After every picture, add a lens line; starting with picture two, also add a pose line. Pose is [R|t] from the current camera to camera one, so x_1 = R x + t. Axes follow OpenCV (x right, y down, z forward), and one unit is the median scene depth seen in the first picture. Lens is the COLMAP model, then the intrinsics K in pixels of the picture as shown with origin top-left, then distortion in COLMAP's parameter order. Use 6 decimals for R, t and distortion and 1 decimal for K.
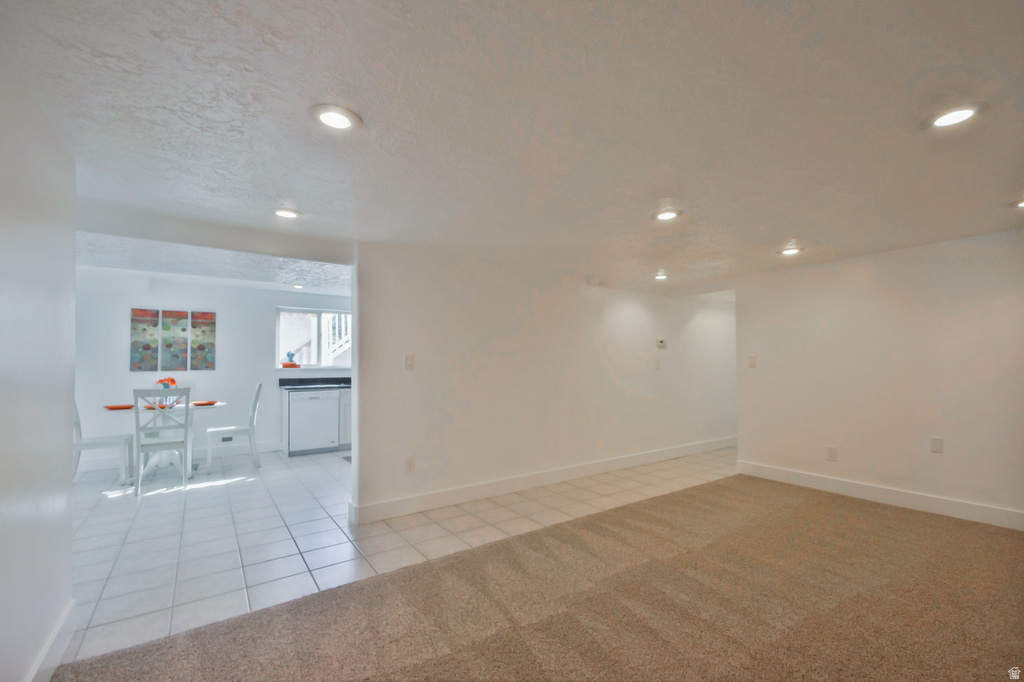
lens RADIAL K [[455.4, 0, 517.4], [0, 455.4, 350.0], [0, 0, 1]] dist [0.000863, -0.000126]
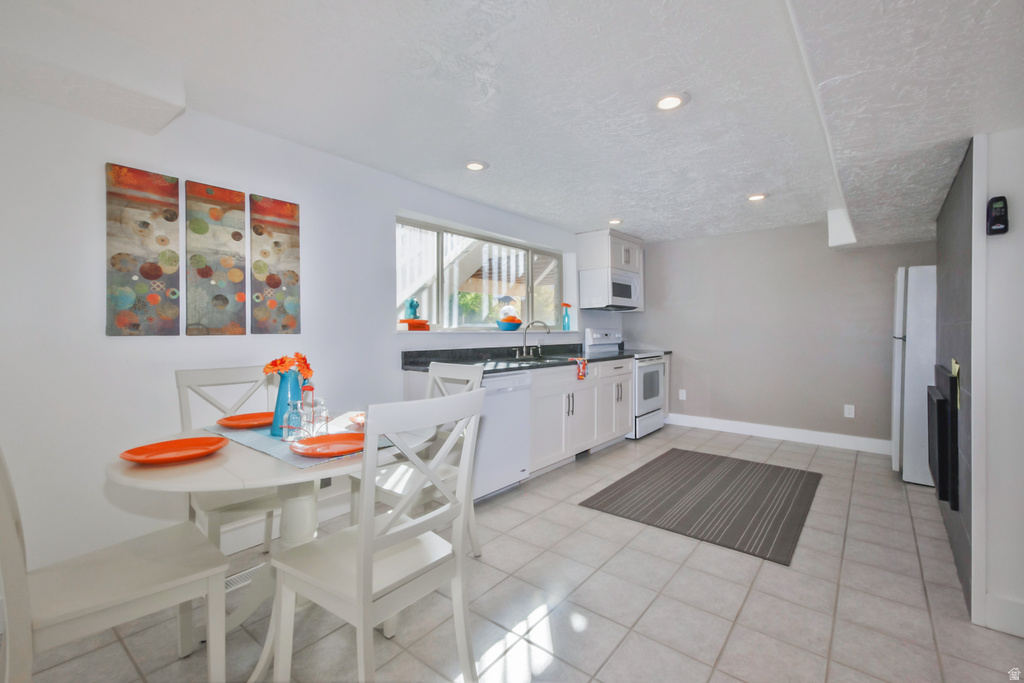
lens RADIAL K [[455.4, 0, 508.6], [0, 455.4, 330.4], [0, 0, 1]] dist [0.000863, -0.000126]
pose [[0.956661, 0.002194, 0.291195, -0.621106], [-0.009975, 0.999632, 0.025240, 0.028666], [-0.291032, -0.027051, 0.956331, 0.534828]]
